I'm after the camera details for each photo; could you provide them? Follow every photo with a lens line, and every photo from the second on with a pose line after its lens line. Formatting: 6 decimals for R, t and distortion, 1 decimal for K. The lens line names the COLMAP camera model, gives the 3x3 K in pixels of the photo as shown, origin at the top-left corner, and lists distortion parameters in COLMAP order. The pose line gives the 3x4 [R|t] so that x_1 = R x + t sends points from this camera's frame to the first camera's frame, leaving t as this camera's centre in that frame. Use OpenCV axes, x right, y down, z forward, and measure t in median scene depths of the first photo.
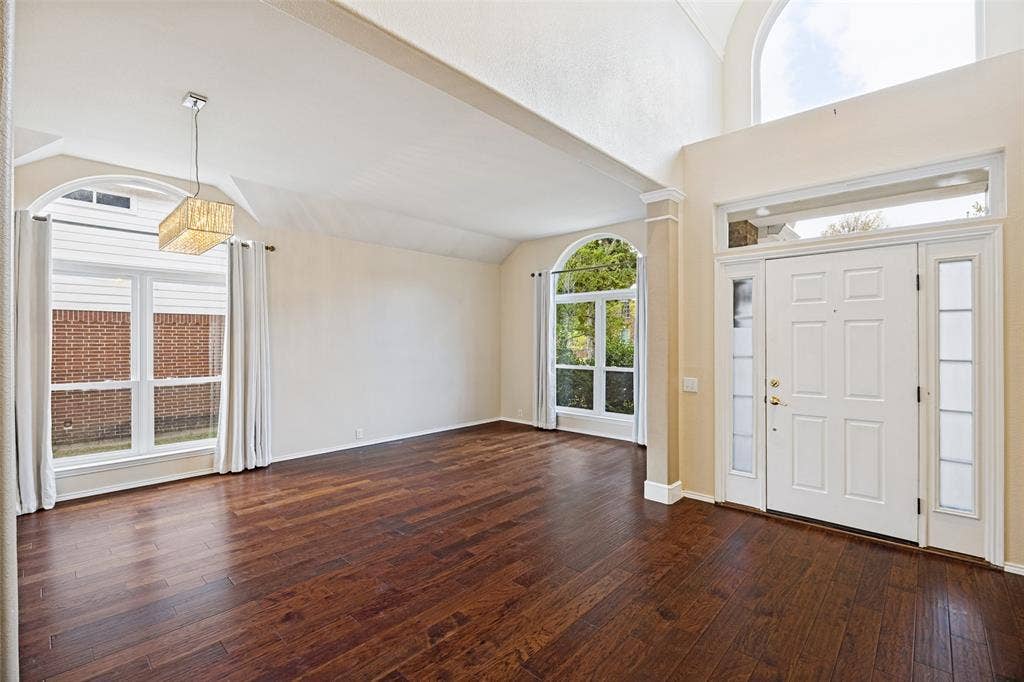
lens RADIAL K [[447.8, 0, 515.3], [0, 447.8, 342.3], [0, 0, 1]] dist [-0.009274, -0.000479]
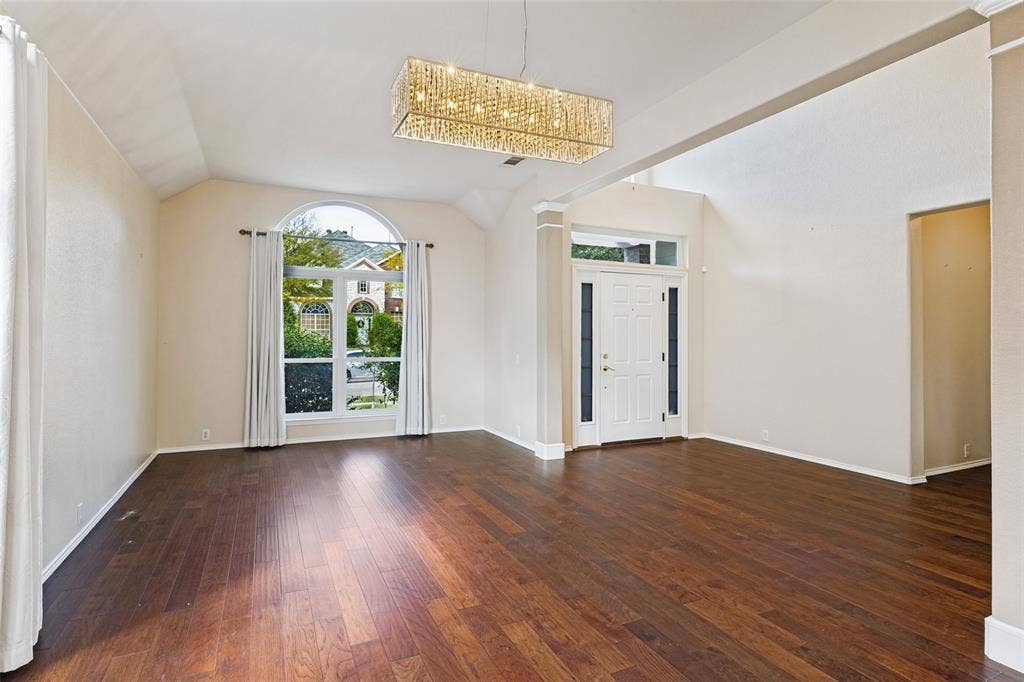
lens RADIAL K [[531.1, 0, 507.9], [0, 531.1, 323.6], [0, 0, 1]] dist [0.001457, 0.000262]
pose [[0.383865, 0.023570, 0.923088, -1.176910], [-0.000383, 0.999678, -0.025366, 0.028995], [-0.923389, 0.009384, 0.383751, 0.620404]]
